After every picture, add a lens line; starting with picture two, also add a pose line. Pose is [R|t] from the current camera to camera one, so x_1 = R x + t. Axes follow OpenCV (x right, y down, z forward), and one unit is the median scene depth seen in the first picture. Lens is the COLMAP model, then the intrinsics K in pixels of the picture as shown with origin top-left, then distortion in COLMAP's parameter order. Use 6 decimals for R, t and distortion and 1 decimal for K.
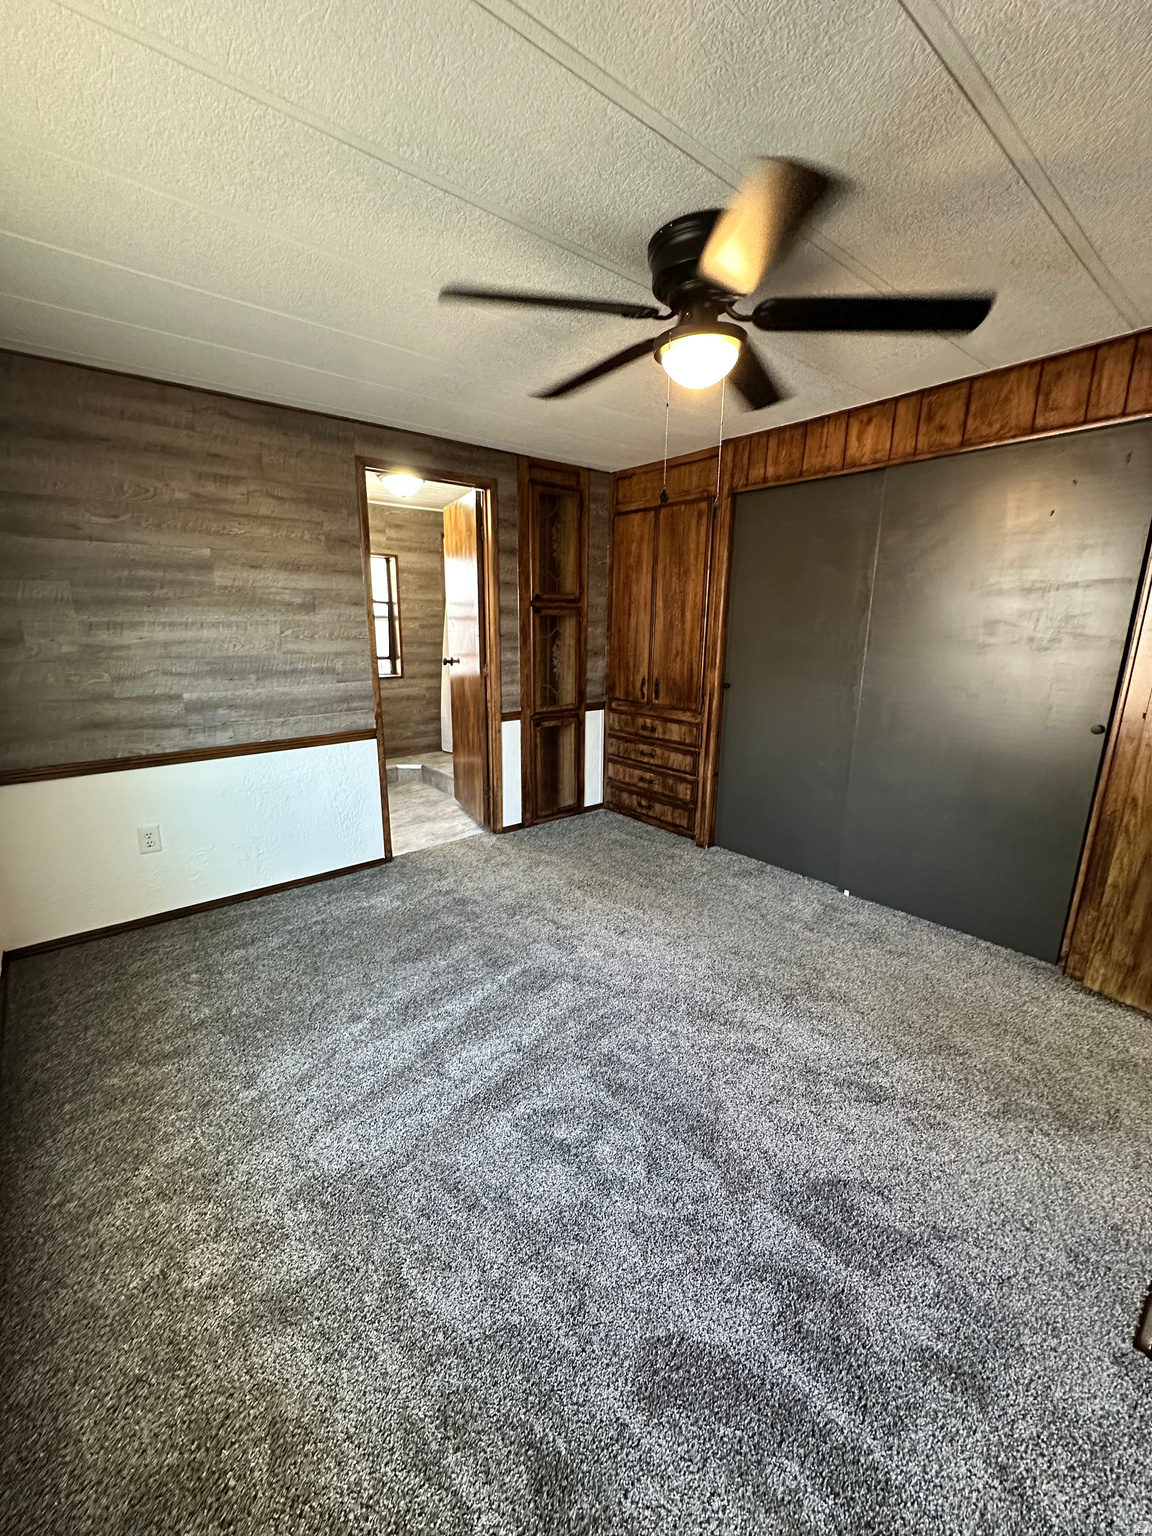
lens RADIAL K [[612.7, 0, 576.0], [0, 612.7, 768.0], [0, 0, 1]] dist [-0.003602, 0.000638]
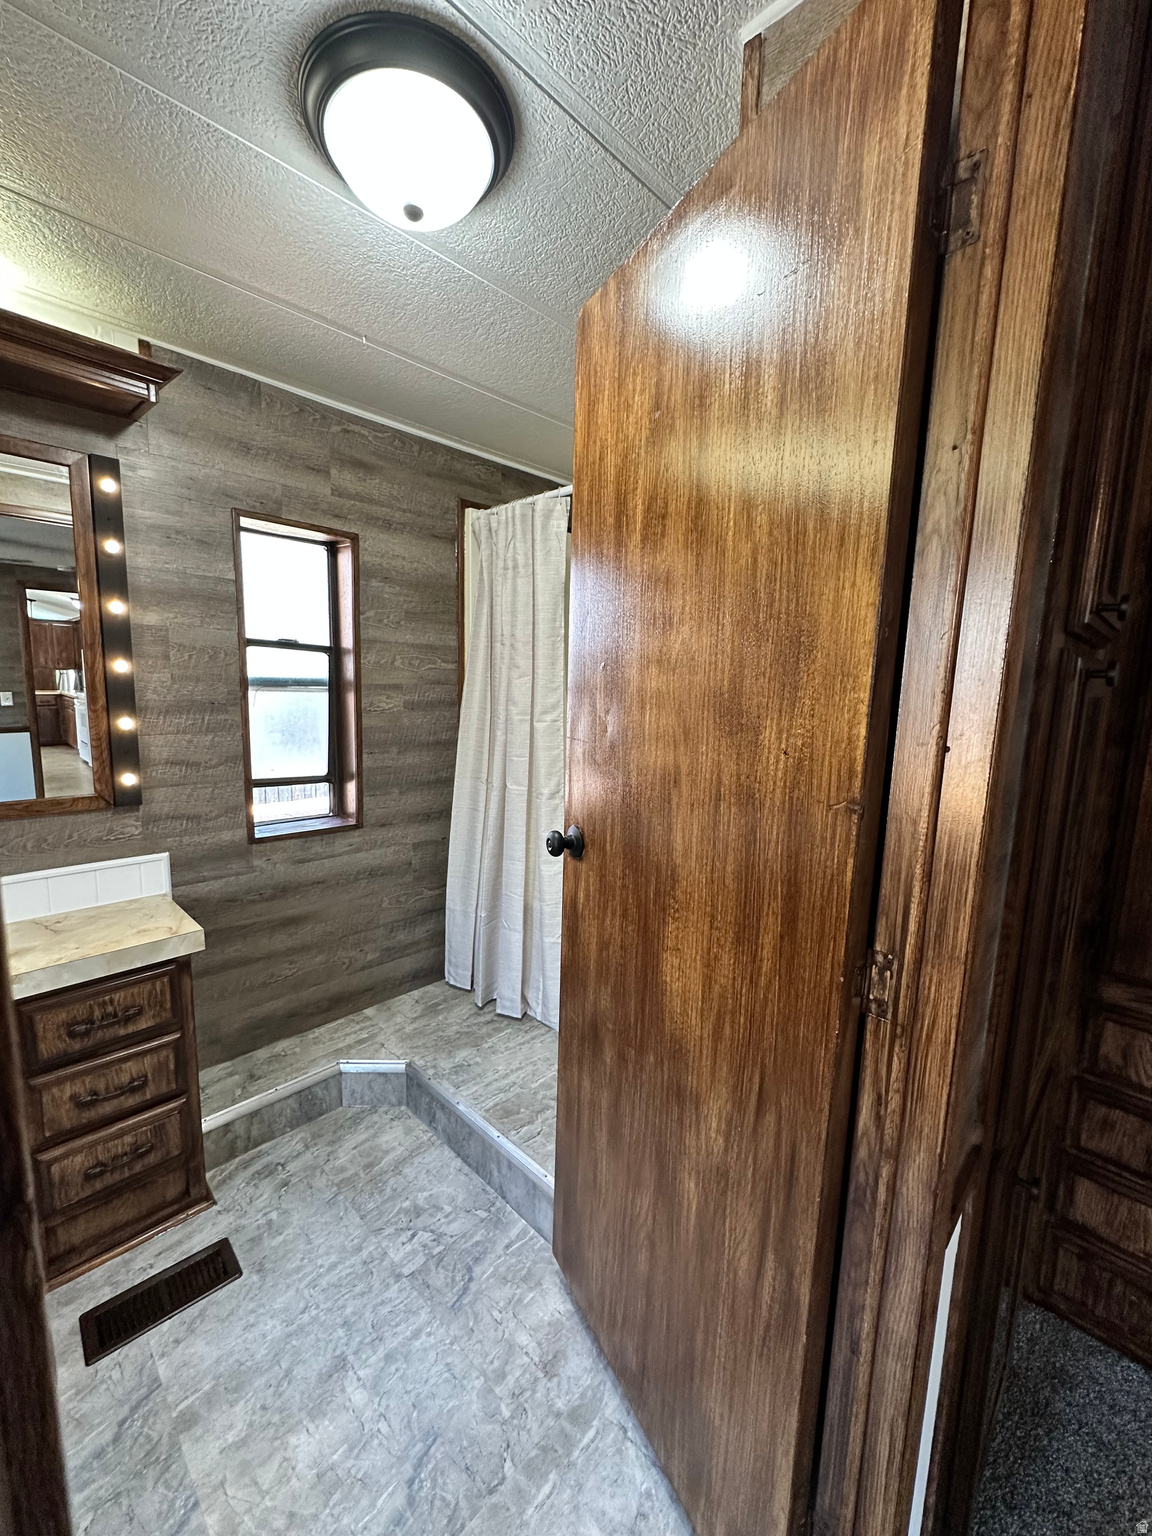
lens RADIAL K [[612.7, 0, 576.0], [0, 612.7, 768.0], [0, 0, 1]] dist [-0.003602, 0.000638]
pose [[0.994917, 0.003493, 0.100635, -0.268378], [0.006544, 0.995042, -0.099242, -0.216995], [-0.100483, 0.099396, 0.989961, 0.853367]]
